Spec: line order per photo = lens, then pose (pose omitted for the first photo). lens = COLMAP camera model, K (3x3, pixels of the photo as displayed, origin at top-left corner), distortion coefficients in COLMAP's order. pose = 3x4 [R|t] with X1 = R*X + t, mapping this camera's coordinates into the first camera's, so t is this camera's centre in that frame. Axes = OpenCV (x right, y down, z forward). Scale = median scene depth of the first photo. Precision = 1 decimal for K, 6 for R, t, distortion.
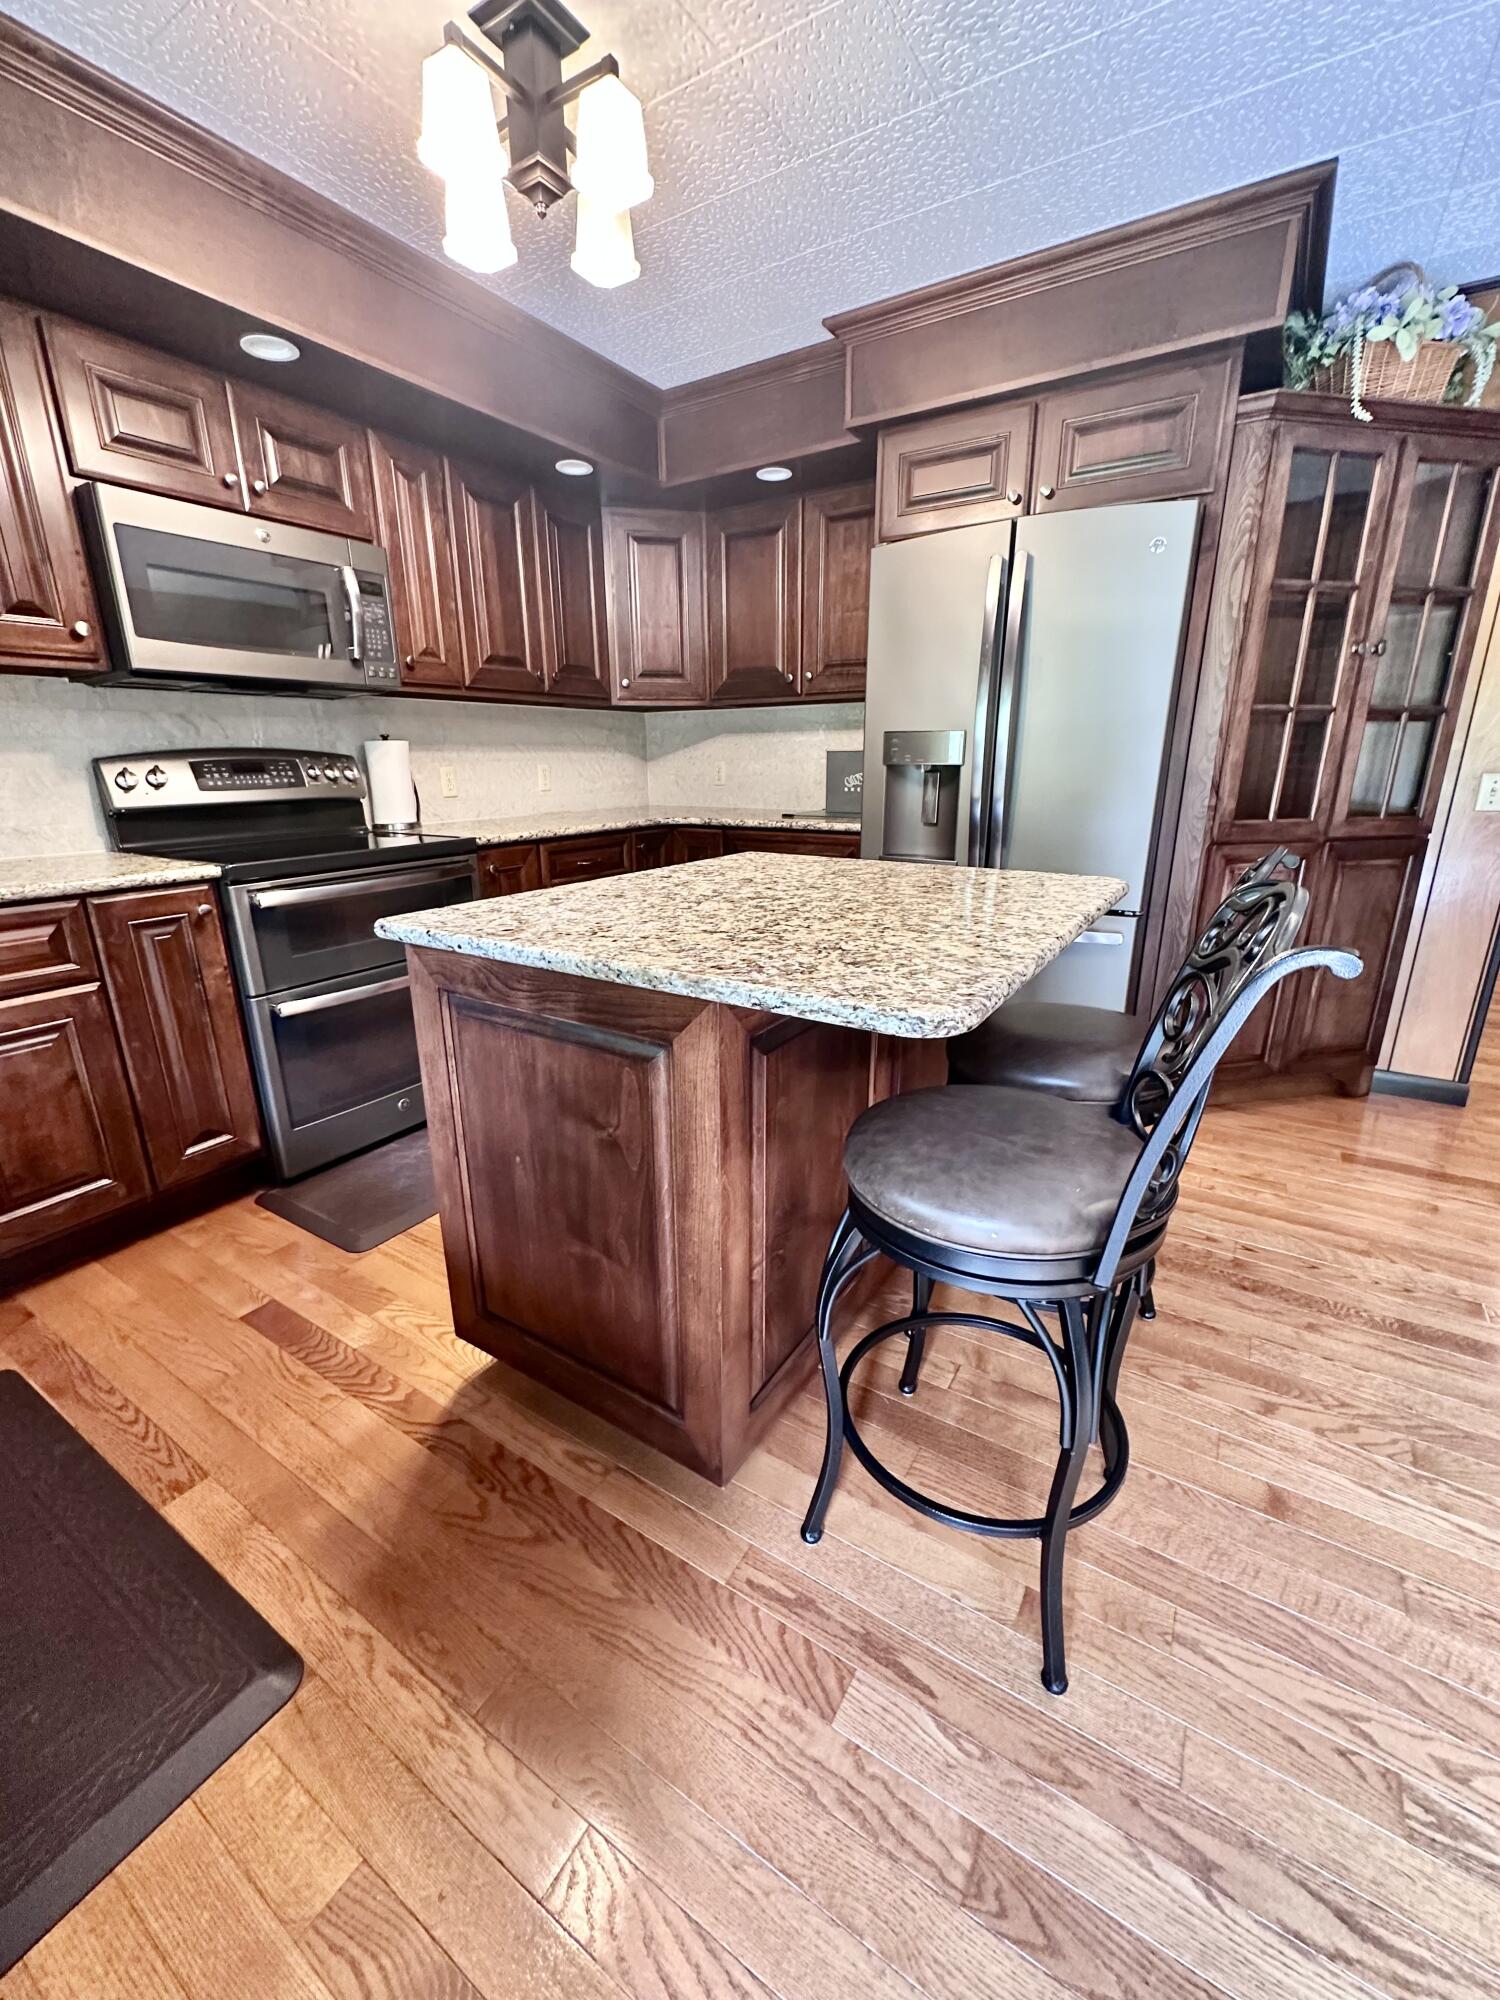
lens RADIAL K [[802.9, 0, 747.0], [0, 802.9, 995.7], [0, 0, 1]] dist [-0.004902, 0.001319]
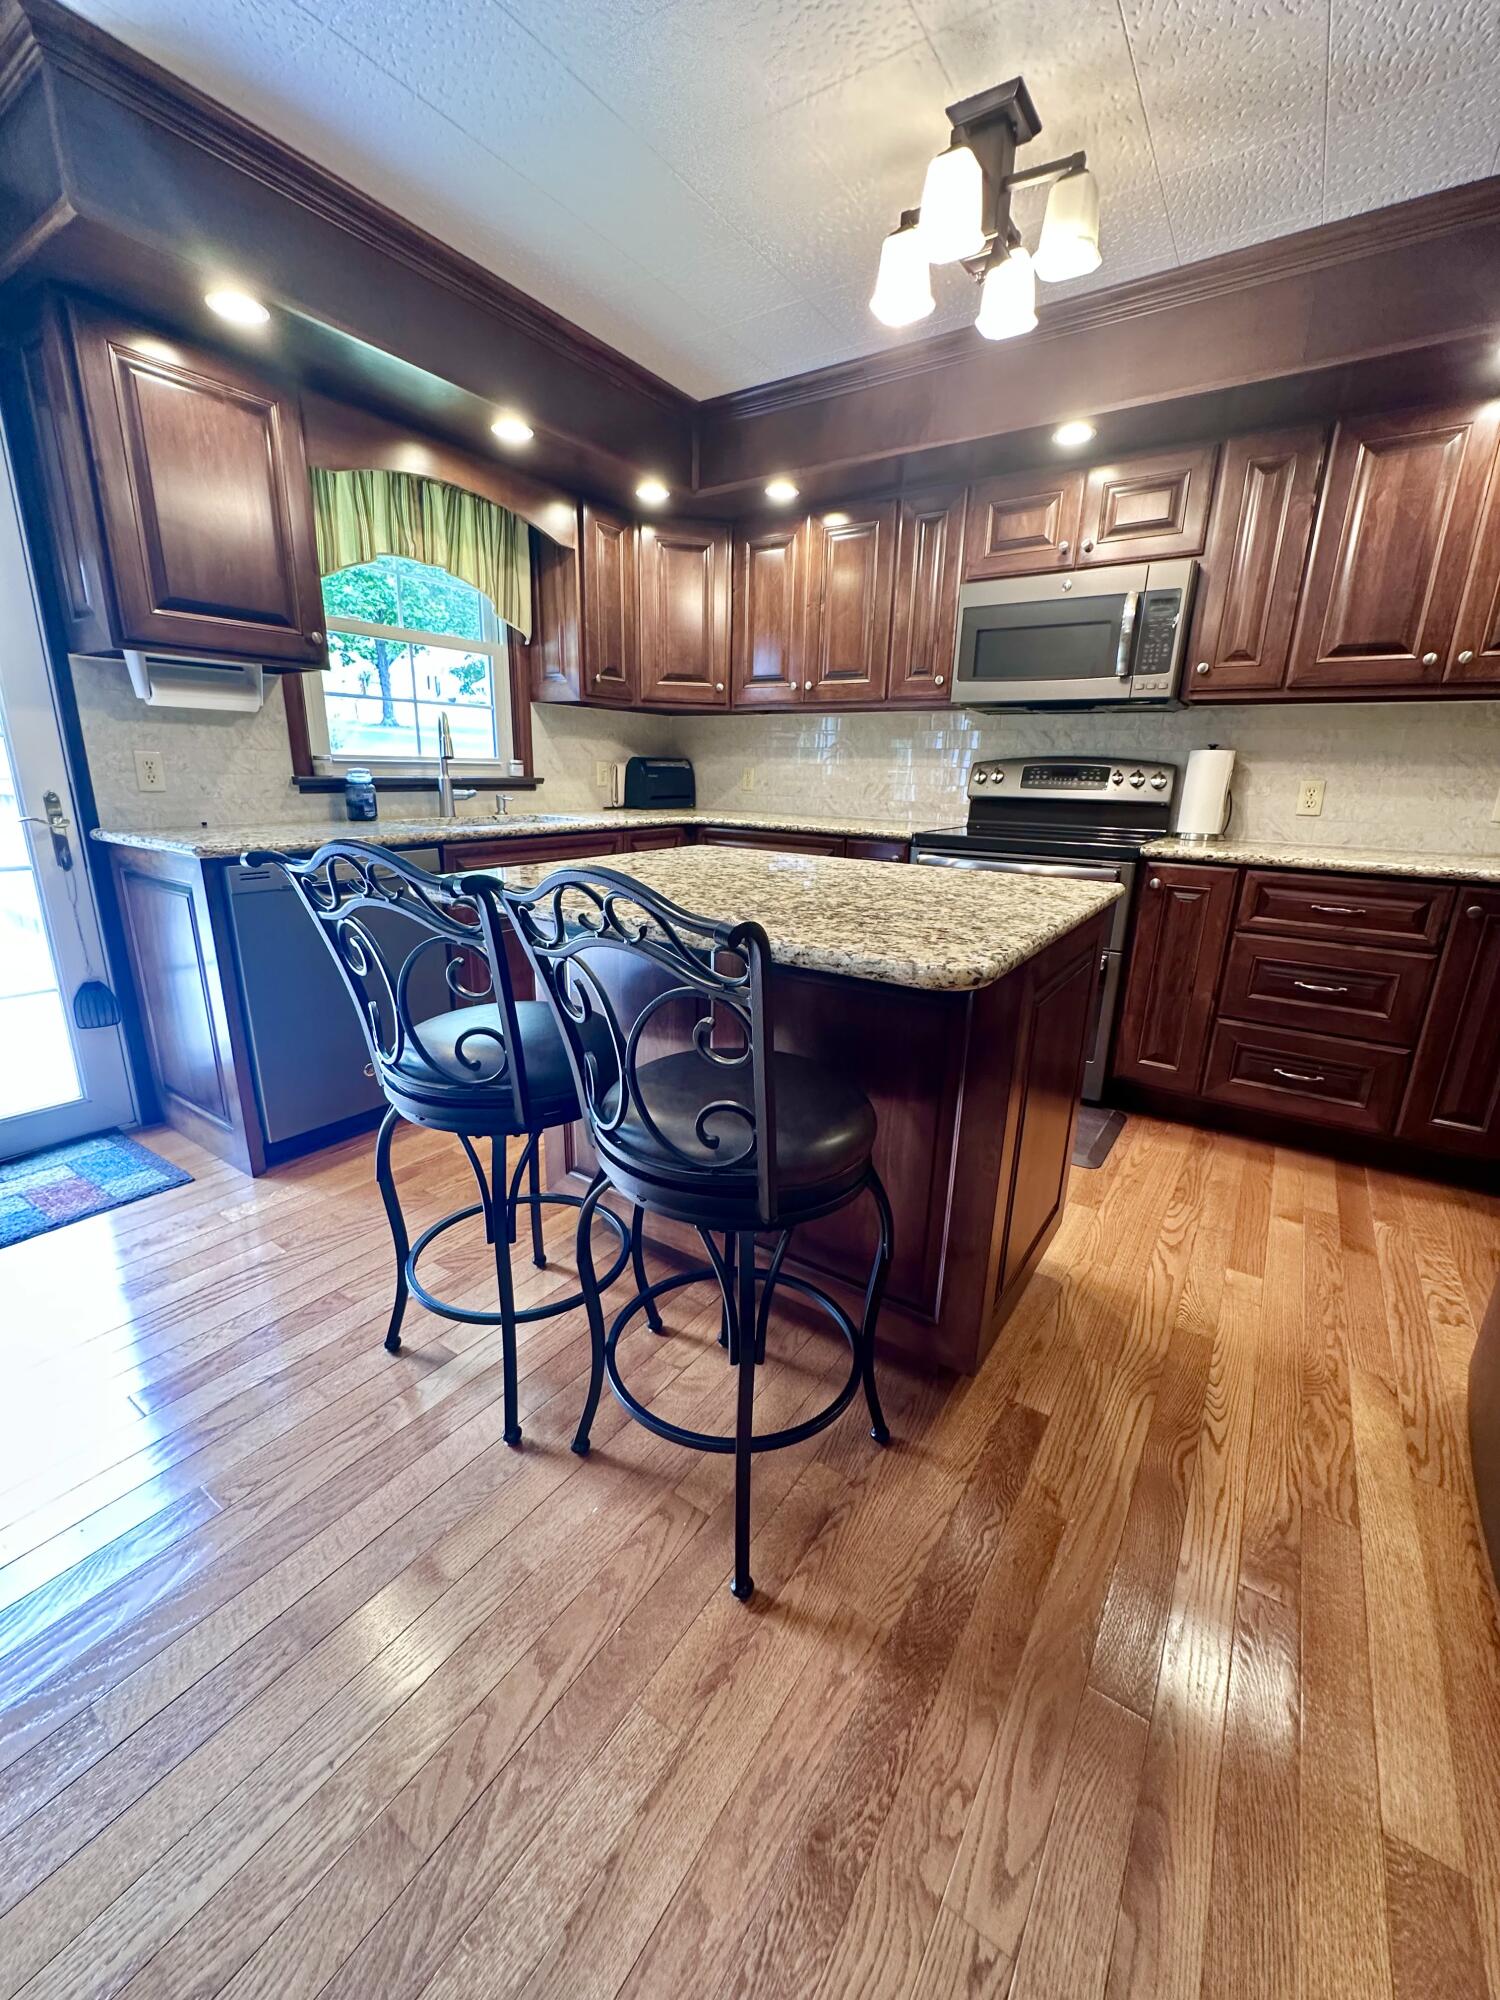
lens RADIAL K [[802.9, 0, 747.0], [0, 802.9, 995.7], [0, 0, 1]] dist [-0.004902, 0.001319]
pose [[-0.030256, 0.280983, -0.959236, 0.832703], [-0.306115, 0.910957, 0.276497, -0.195685], [0.951514, 0.302002, 0.058451, 0.682734]]
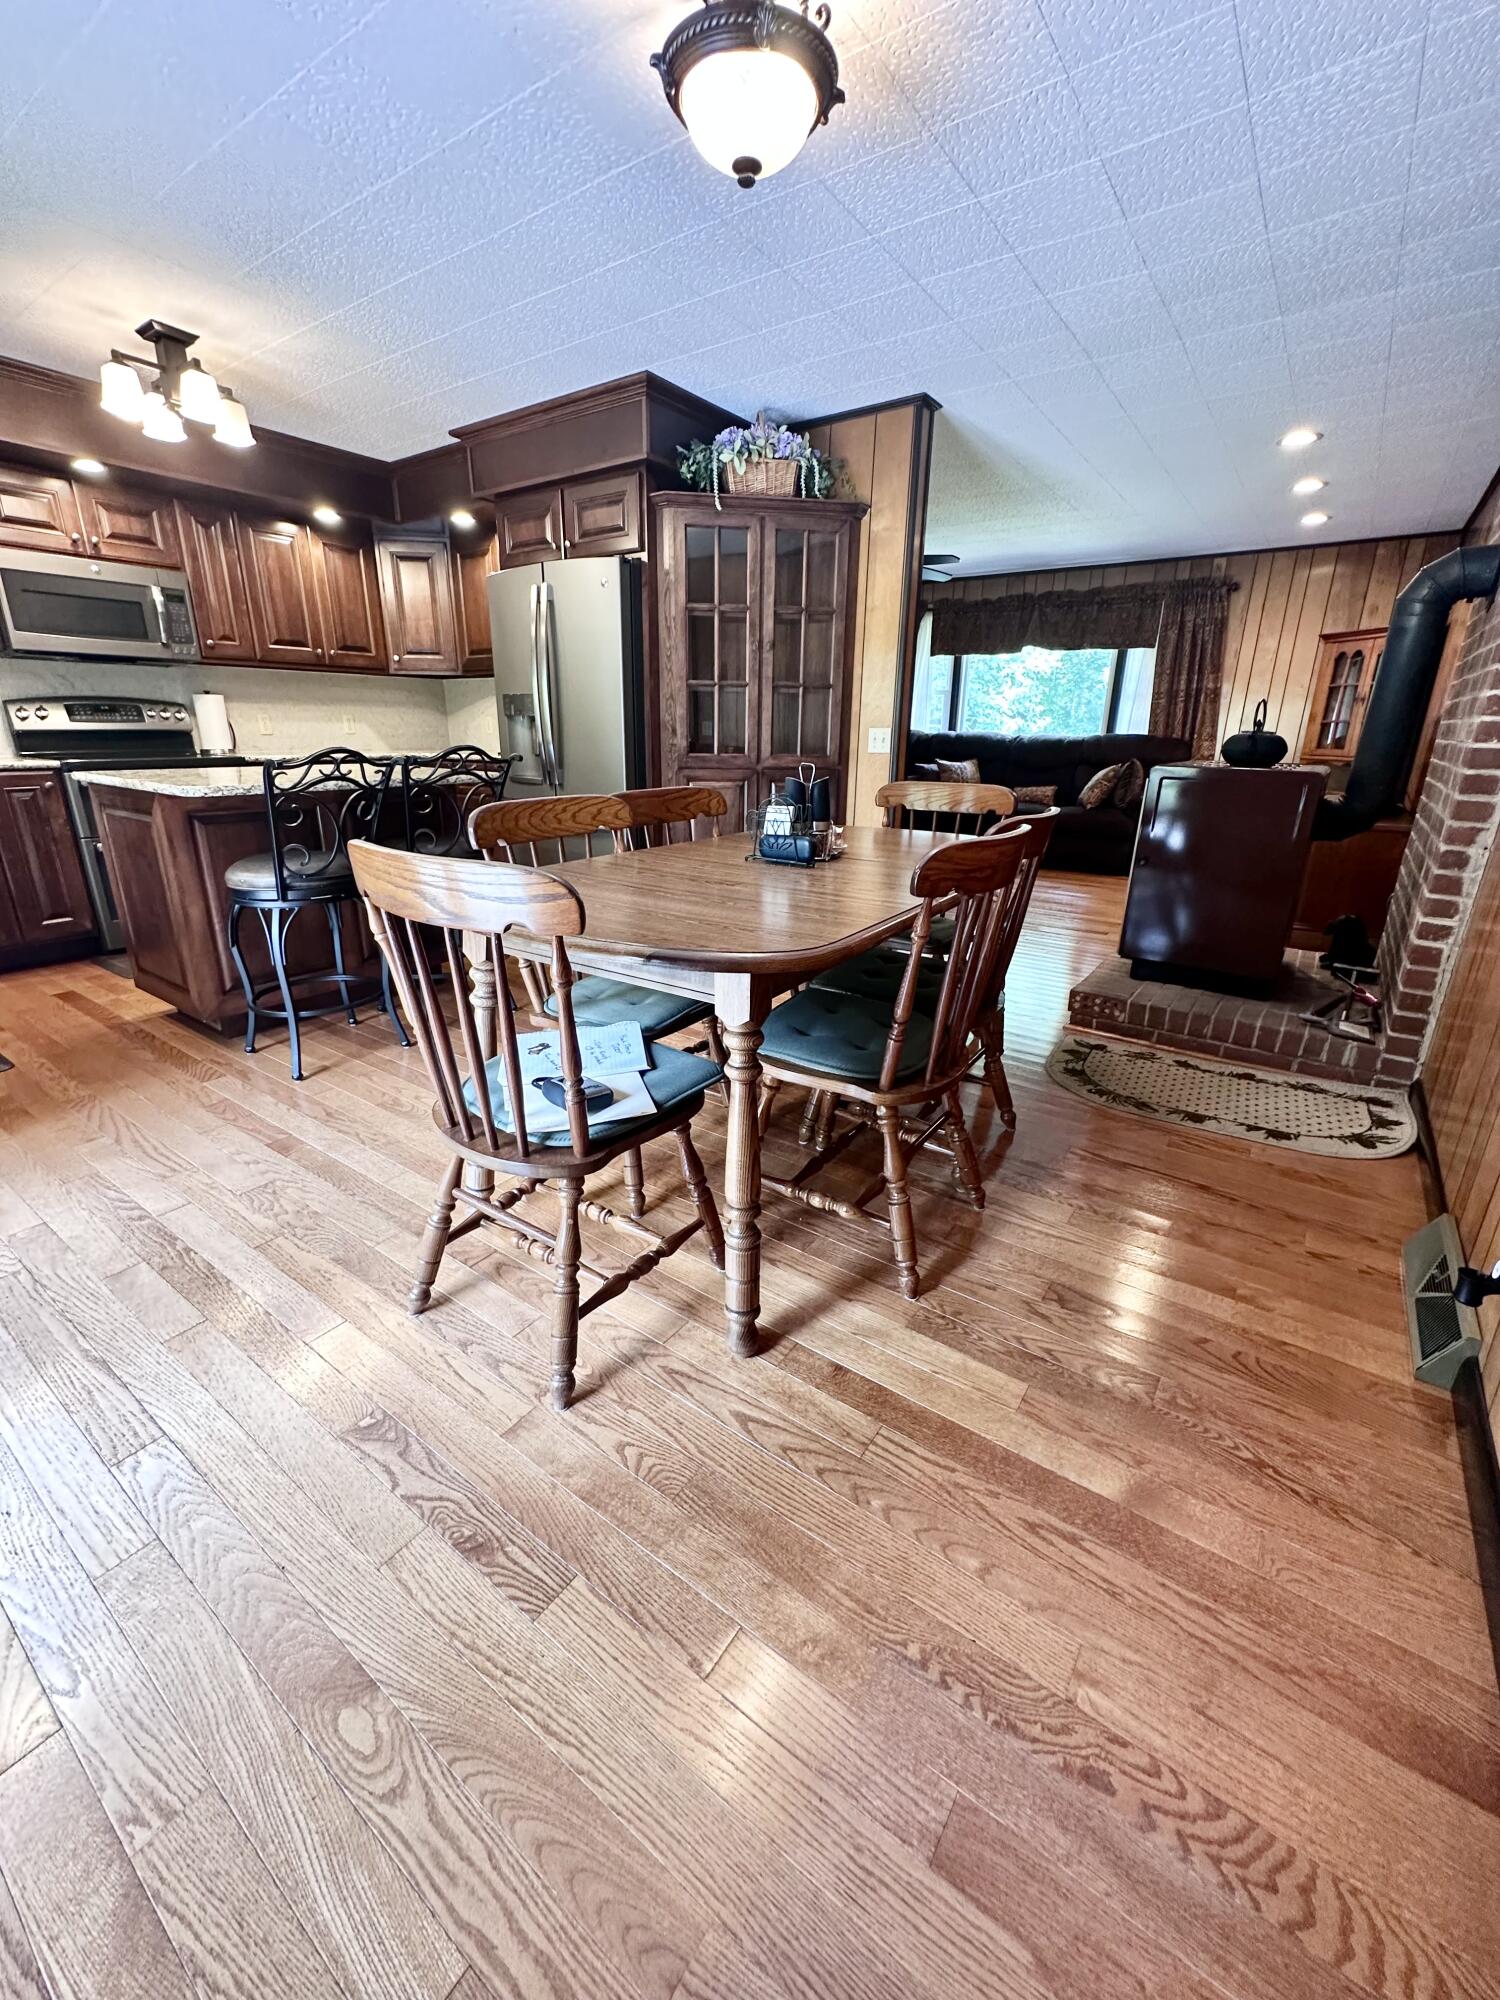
lens RADIAL K [[802.9, 0, 747.0], [0, 802.9, 995.7], [0, 0, 1]] dist [-0.004902, 0.001319]
pose [[0.998208, 0.037114, -0.046947, 0.945508], [-0.035493, 0.998760, 0.034902, 0.236012], [0.048184, -0.033173, 0.998287, -0.704493]]
